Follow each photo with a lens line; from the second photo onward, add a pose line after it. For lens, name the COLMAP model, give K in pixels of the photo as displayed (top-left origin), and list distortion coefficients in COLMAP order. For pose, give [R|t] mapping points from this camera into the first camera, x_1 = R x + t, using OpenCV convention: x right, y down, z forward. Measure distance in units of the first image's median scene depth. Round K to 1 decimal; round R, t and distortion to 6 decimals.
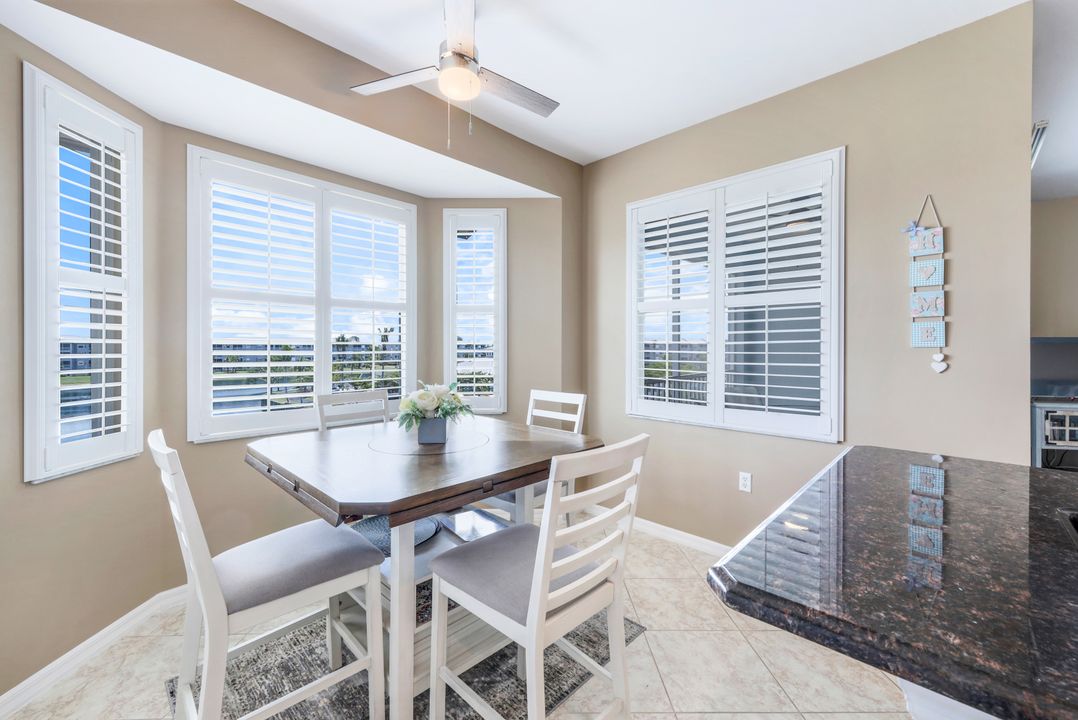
lens RADIAL K [[437.2, 0, 540.7], [0, 437.2, 349.8], [0, 0, 1]] dist [0.007093, -0.000128]
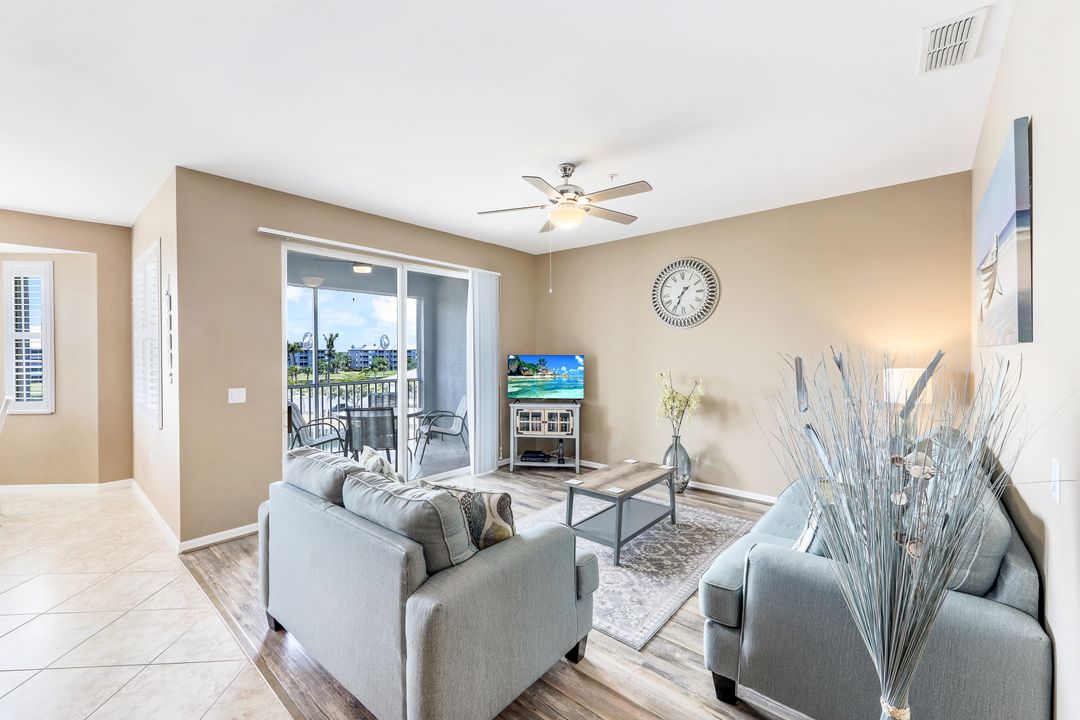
lens RADIAL K [[440.0, 0, 538.6], [0, 440.0, 354.4], [0, 0, 1]] dist [-0.003055, -0.000161]
pose [[0.998721, -0.000635, 0.050553, 1.770229], [0.000613, 1.000000, 0.000459, -0.047798], [-0.050553, -0.000427, 0.998721, -0.555398]]
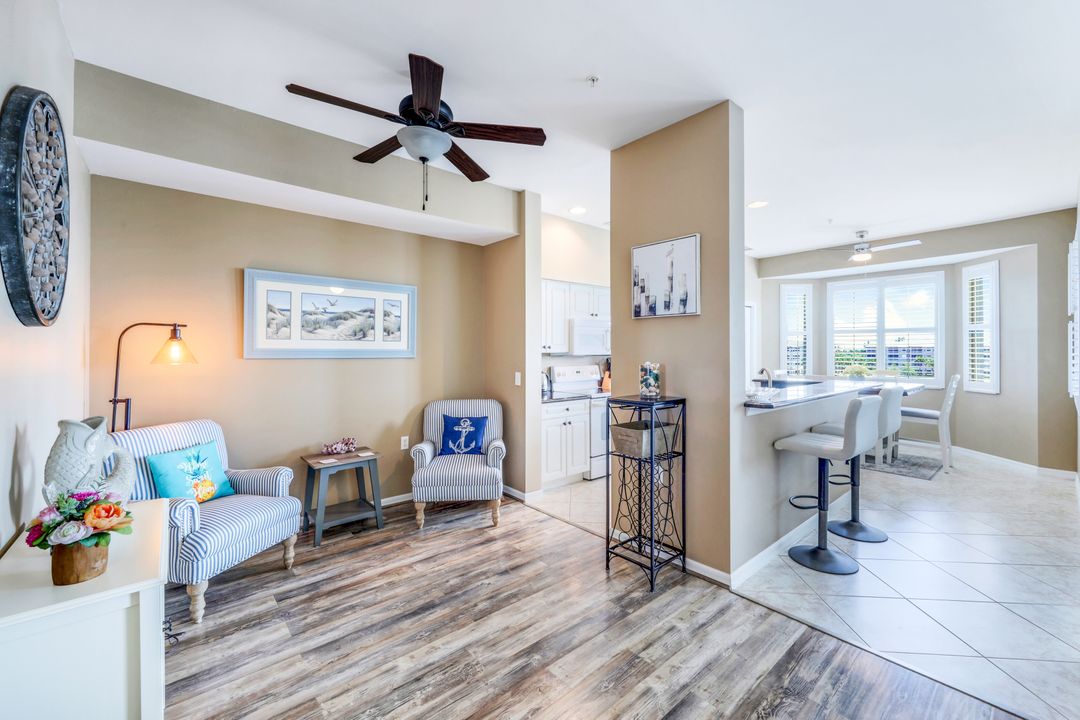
lens RADIAL K [[435.9, 0, 536.7], [0, 435.9, 349.2], [0, 0, 1]] dist [-0.002582, -0.000004]
pose [[-0.103465, -0.002117, -0.994631, 2.104406], [-0.003073, 0.999994, -0.001809, -0.005588], [0.994628, 0.002870, -0.103471, -0.587198]]
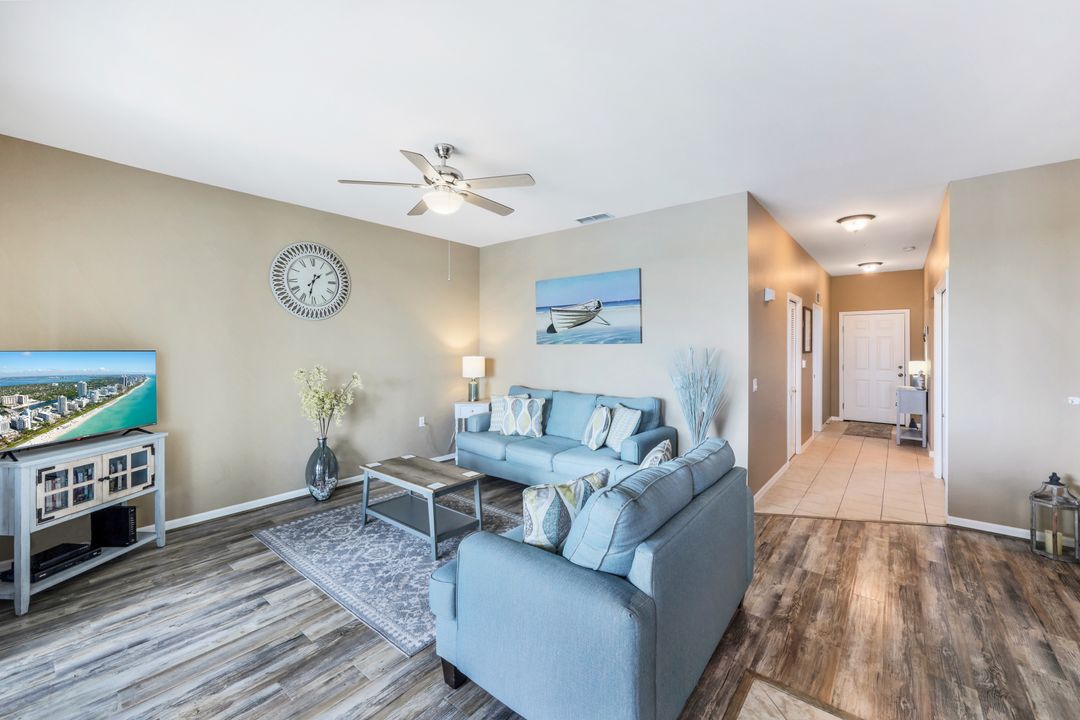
lens RADIAL K [[437.0, 0, 538.8], [0, 437.0, 346.3], [0, 0, 1]] dist [-0.000843, -0.000124]
pose [[-0.077073, 0.002133, 0.997023, 0.739453], [0.004109, 0.999990, -0.001822, -0.048371], [-0.997017, 0.003956, -0.077081, 0.531231]]
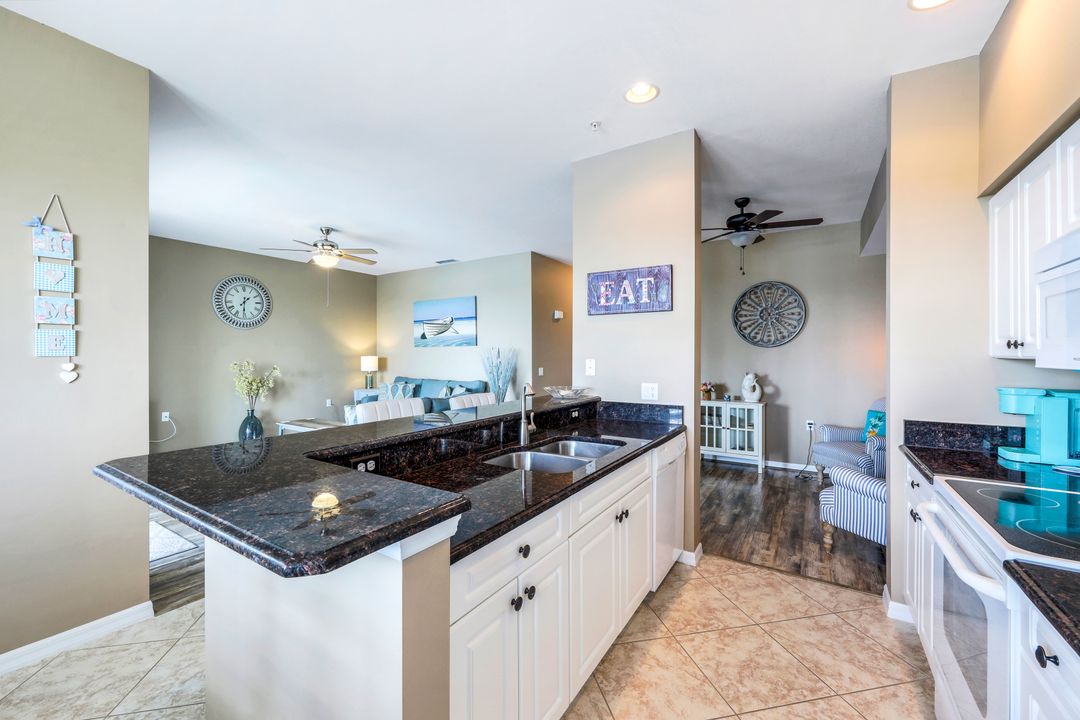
lens RADIAL K [[433.0, 0, 535.1], [0, 433.0, 355.8], [0, 0, 1]] dist [0.000173, -0.000796]
pose [[-0.190049, -0.000338, 0.981775, -0.182322], [0.004743, 0.999988, 0.001262, -0.002921], [-0.981763, 0.004896, -0.190045, 0.140015]]
